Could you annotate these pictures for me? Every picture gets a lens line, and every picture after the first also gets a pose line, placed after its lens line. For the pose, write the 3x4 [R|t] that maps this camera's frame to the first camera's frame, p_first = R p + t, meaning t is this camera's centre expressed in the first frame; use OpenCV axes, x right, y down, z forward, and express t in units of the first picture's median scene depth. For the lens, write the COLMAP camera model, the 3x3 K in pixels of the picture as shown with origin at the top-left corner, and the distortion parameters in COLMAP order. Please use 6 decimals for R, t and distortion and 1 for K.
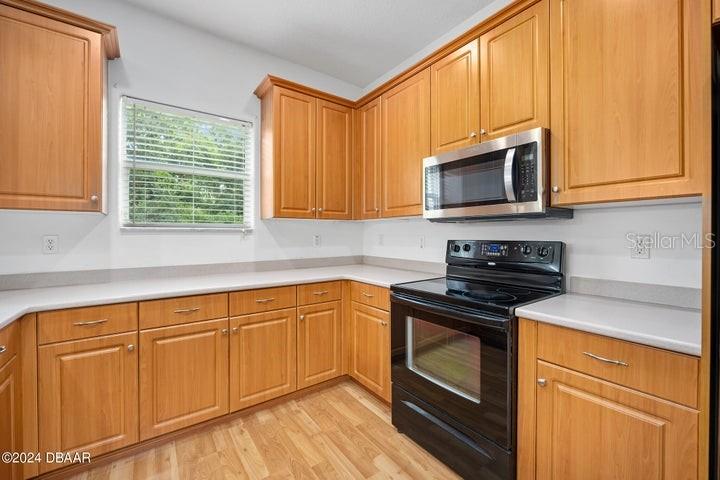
lens RADIAL K [[296.9, 0, 358.2], [0, 296.9, 236.5], [0, 0, 1]] dist [0.000798, -0.000078]
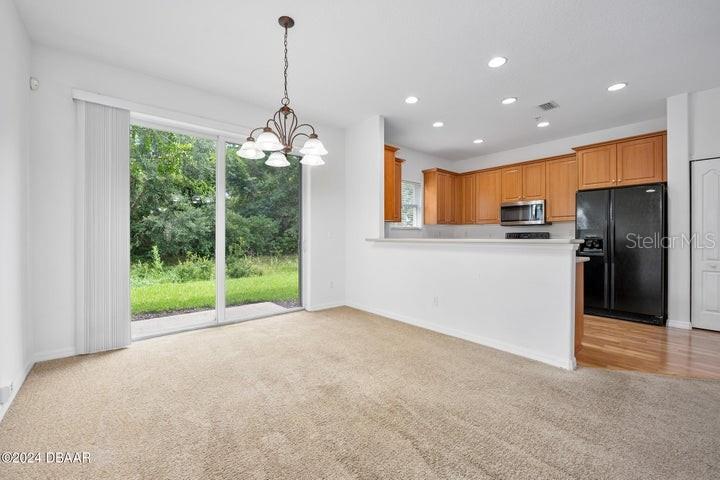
lens RADIAL K [[296.9, 0, 358.2], [0, 296.9, 236.5], [0, 0, 1]] dist [0.000798, -0.000078]
pose [[0.997629, 0.008889, 0.068250, -1.095117], [-0.007754, 0.999828, -0.016872, 0.089919], [-0.068388, 0.016303, 0.997526, -1.425573]]
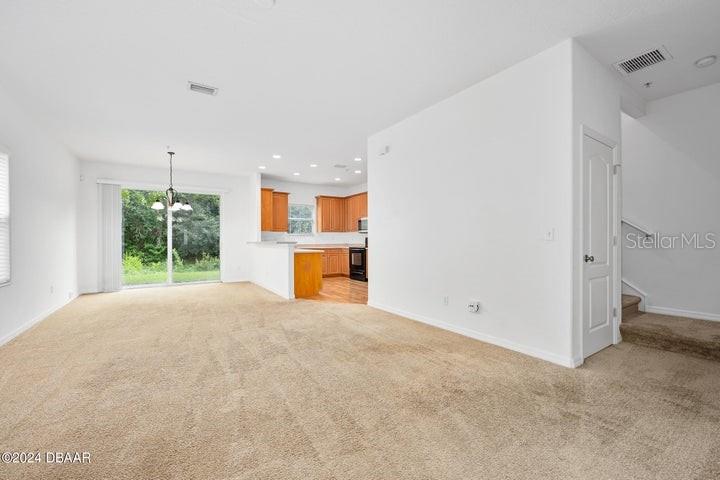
lens RADIAL K [[292.4, 0, 360.3], [0, 292.4, 243.6], [0, 0, 1]] dist [-0.018250, -0.000020]
pose [[0.999527, 0.000211, -0.030763, 0.331334], [-0.000237, 1.000000, -0.000868, 0.094683], [0.030763, 0.000875, 0.999526, -2.728320]]
